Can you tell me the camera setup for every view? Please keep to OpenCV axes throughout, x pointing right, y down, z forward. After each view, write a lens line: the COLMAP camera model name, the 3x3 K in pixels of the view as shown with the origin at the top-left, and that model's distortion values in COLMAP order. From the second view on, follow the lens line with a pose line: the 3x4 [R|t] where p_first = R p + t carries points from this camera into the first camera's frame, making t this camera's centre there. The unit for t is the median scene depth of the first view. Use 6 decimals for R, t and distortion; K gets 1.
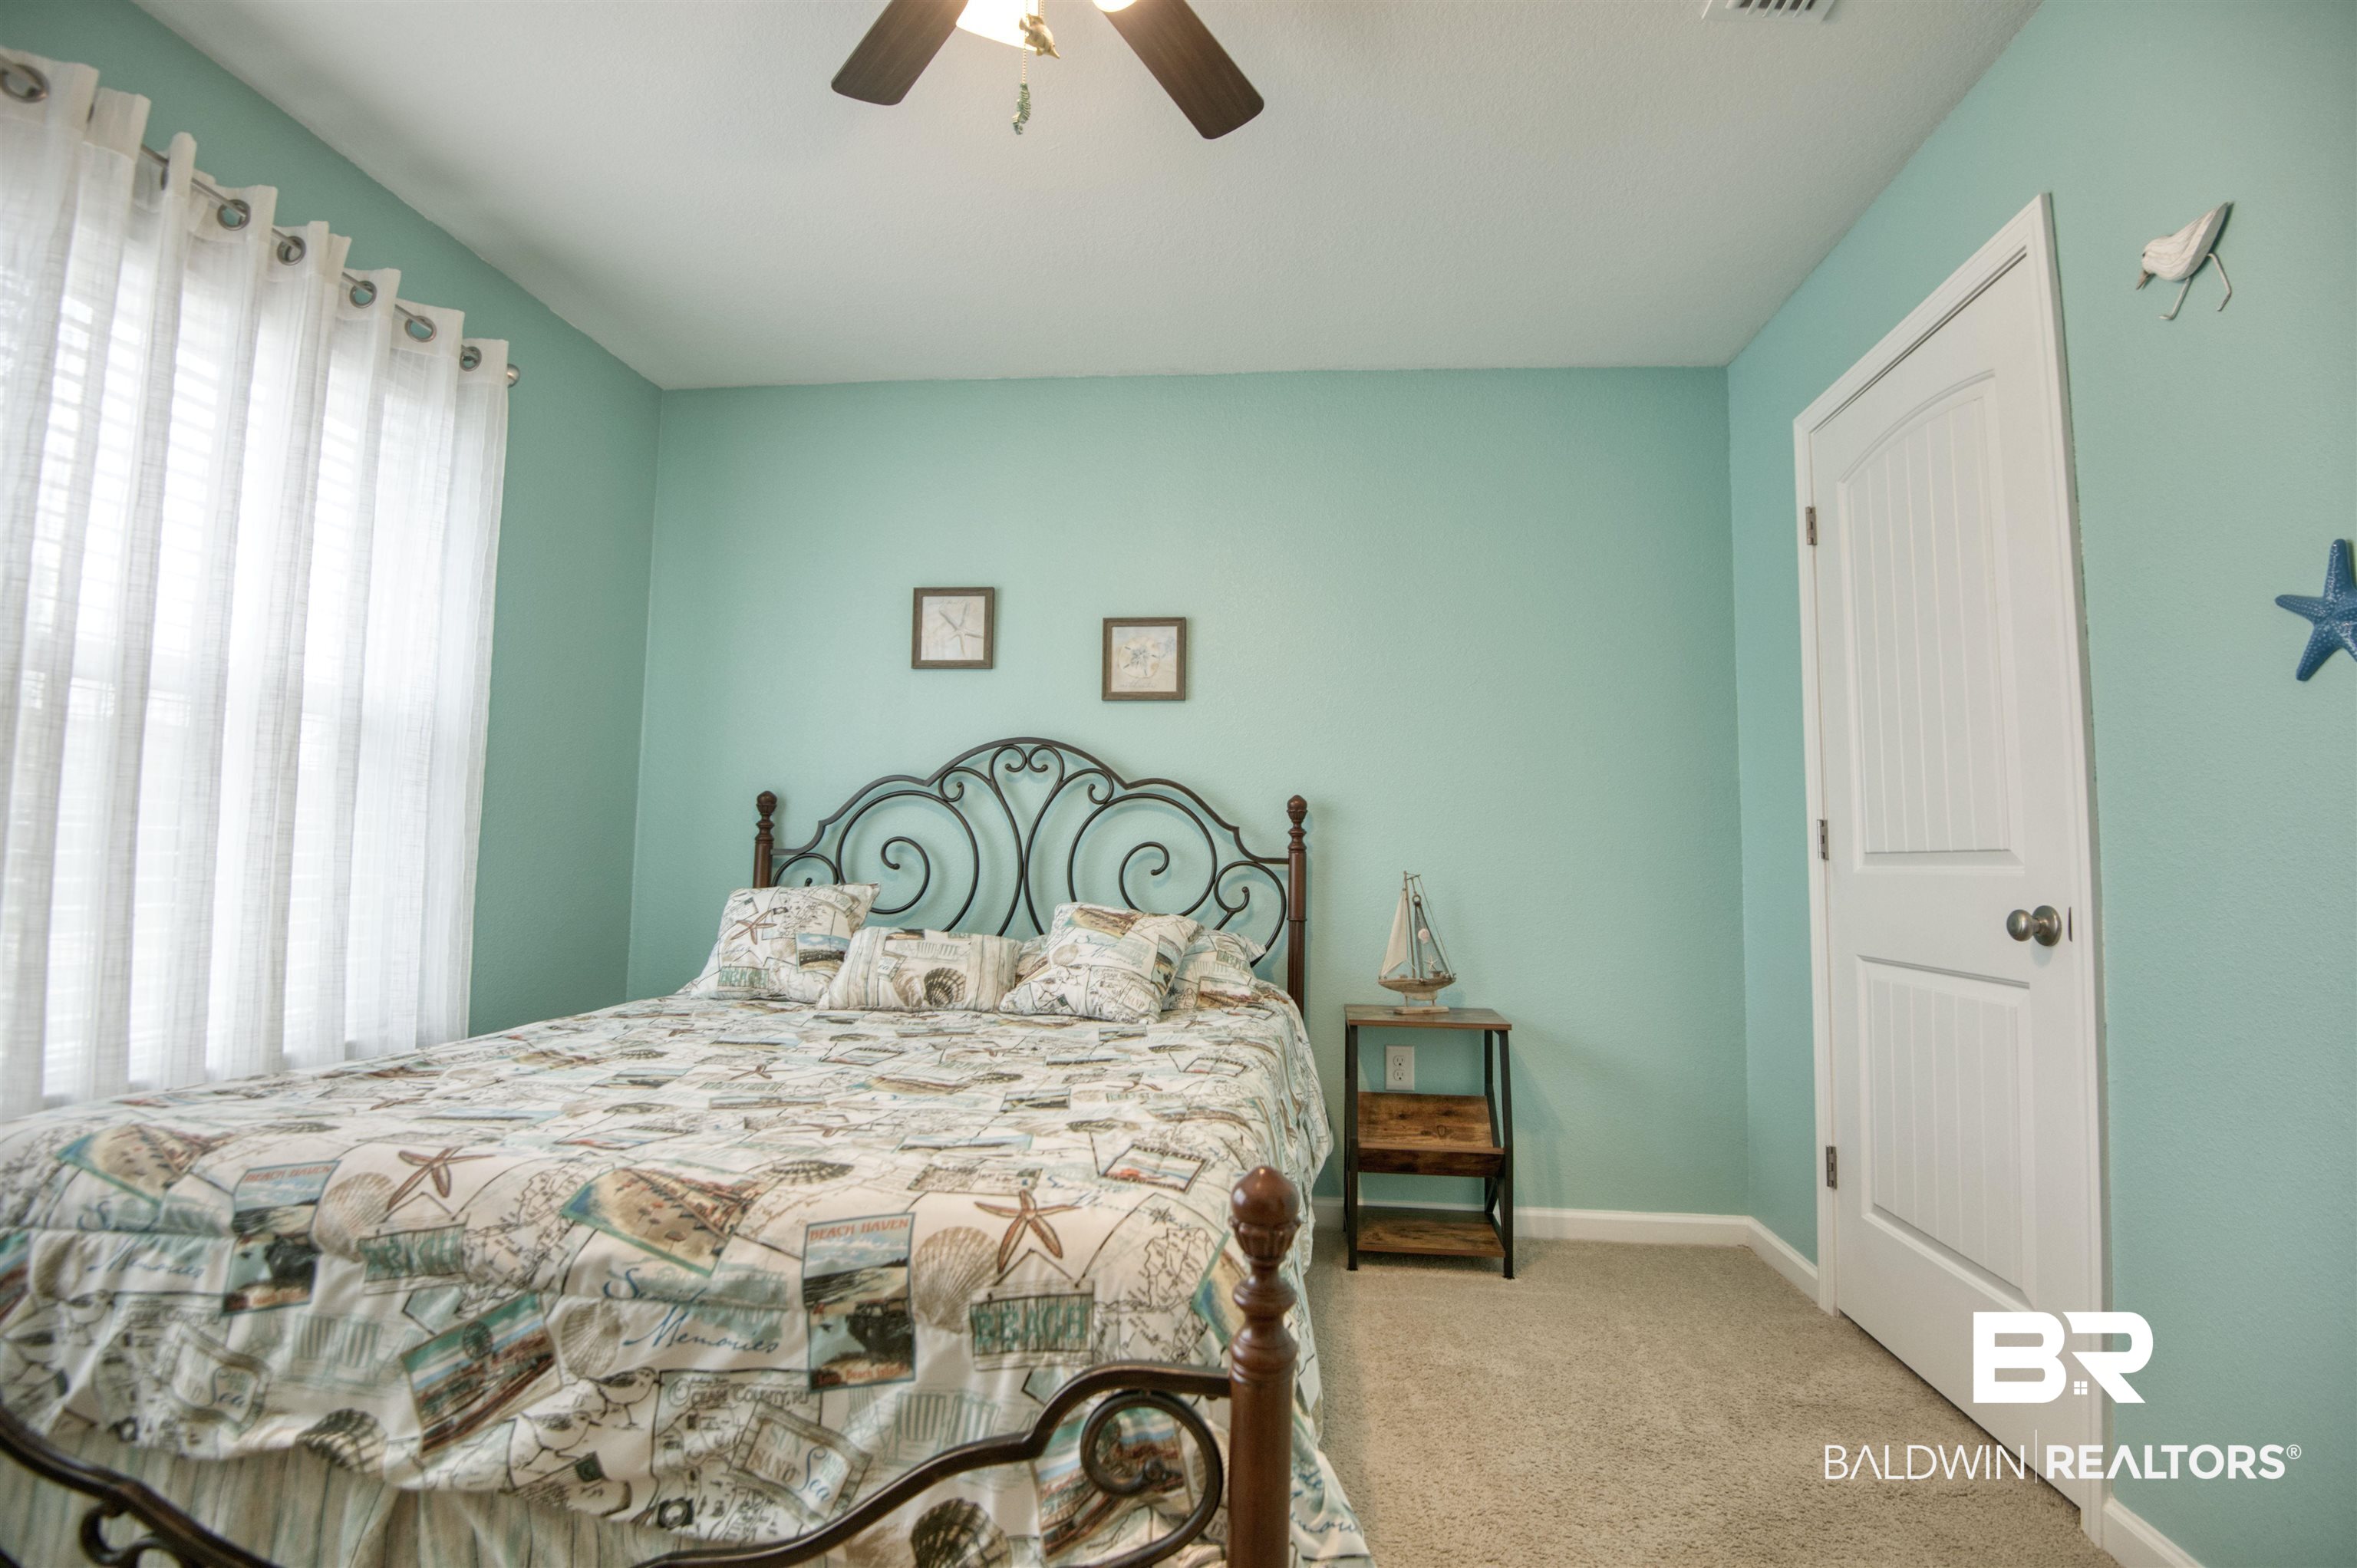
lens RADIAL K [[1075.6, 0, 1201.9], [0, 1075.6, 774.6], [0, 0, 1]] dist [-0.001387, -0.032000]
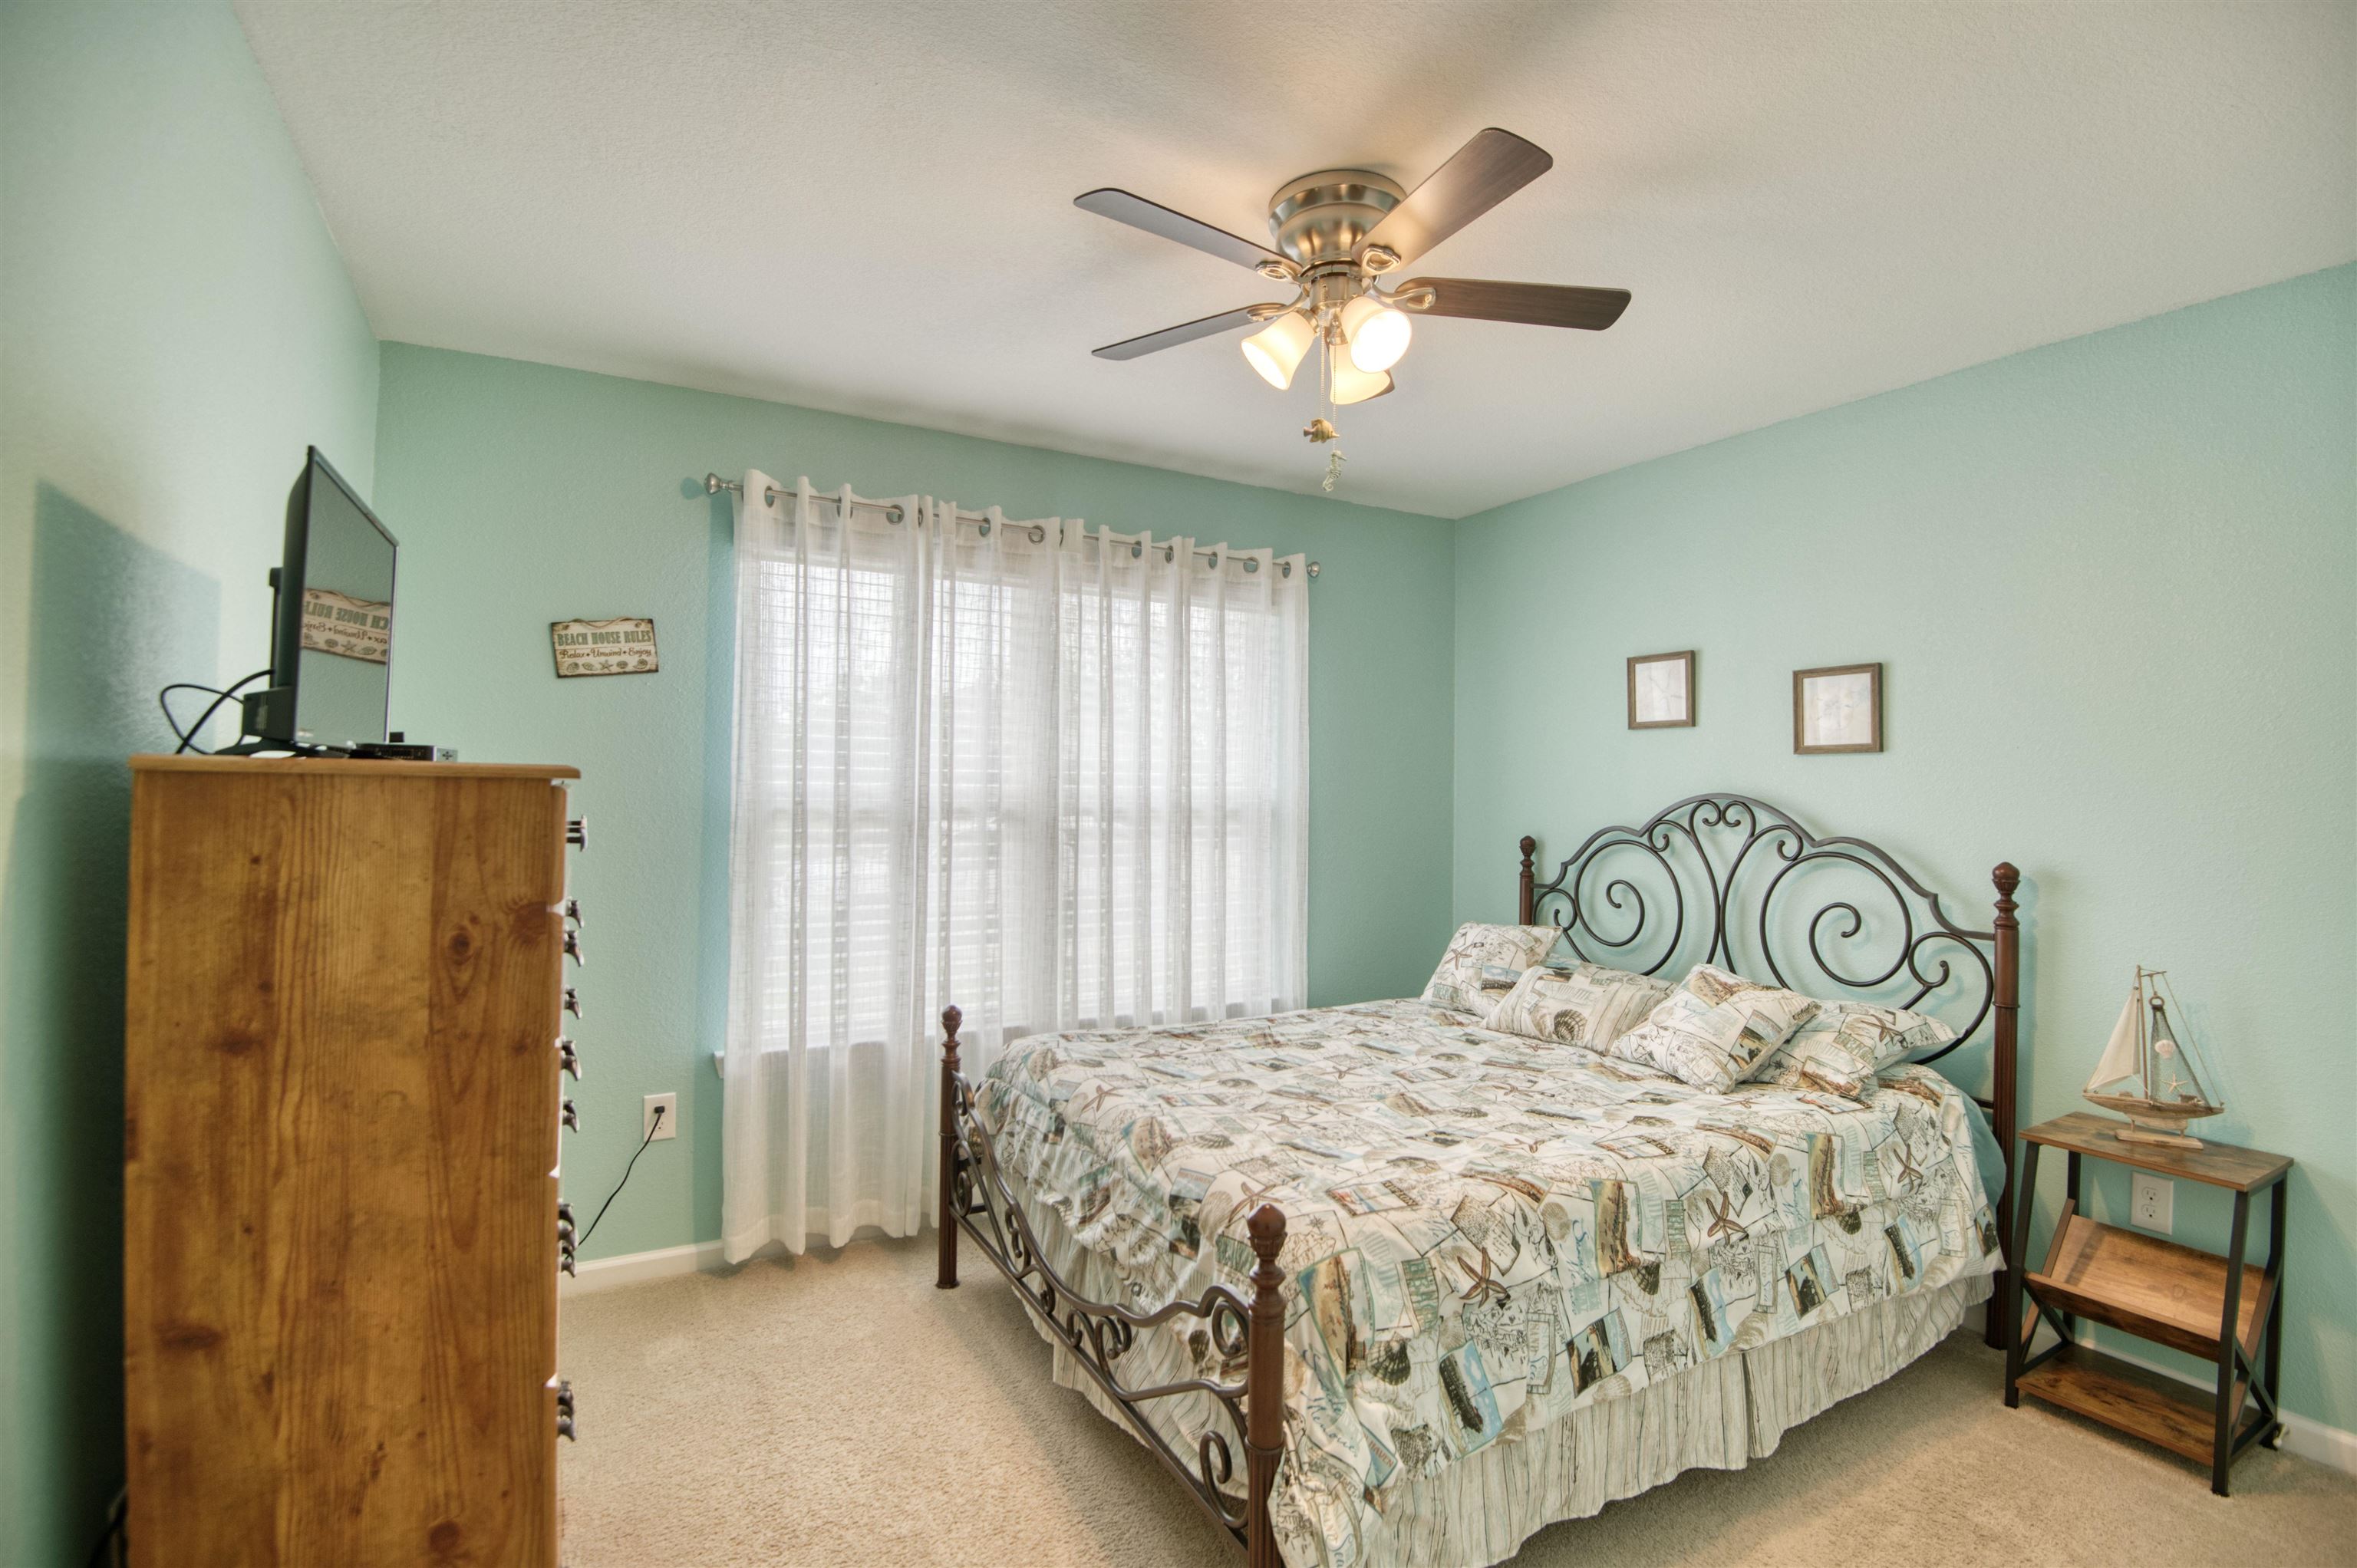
lens RADIAL K [[1076.6, 0, 1202.3], [0, 1076.6, 773.4], [0, 0, 1]] dist [-0.005946, -0.027068]
pose [[0.575343, -0.021592, -0.817627, 0.507906], [0.062316, 0.997903, 0.017498, -0.130752], [0.815535, -0.061019, 0.575482, -0.017746]]
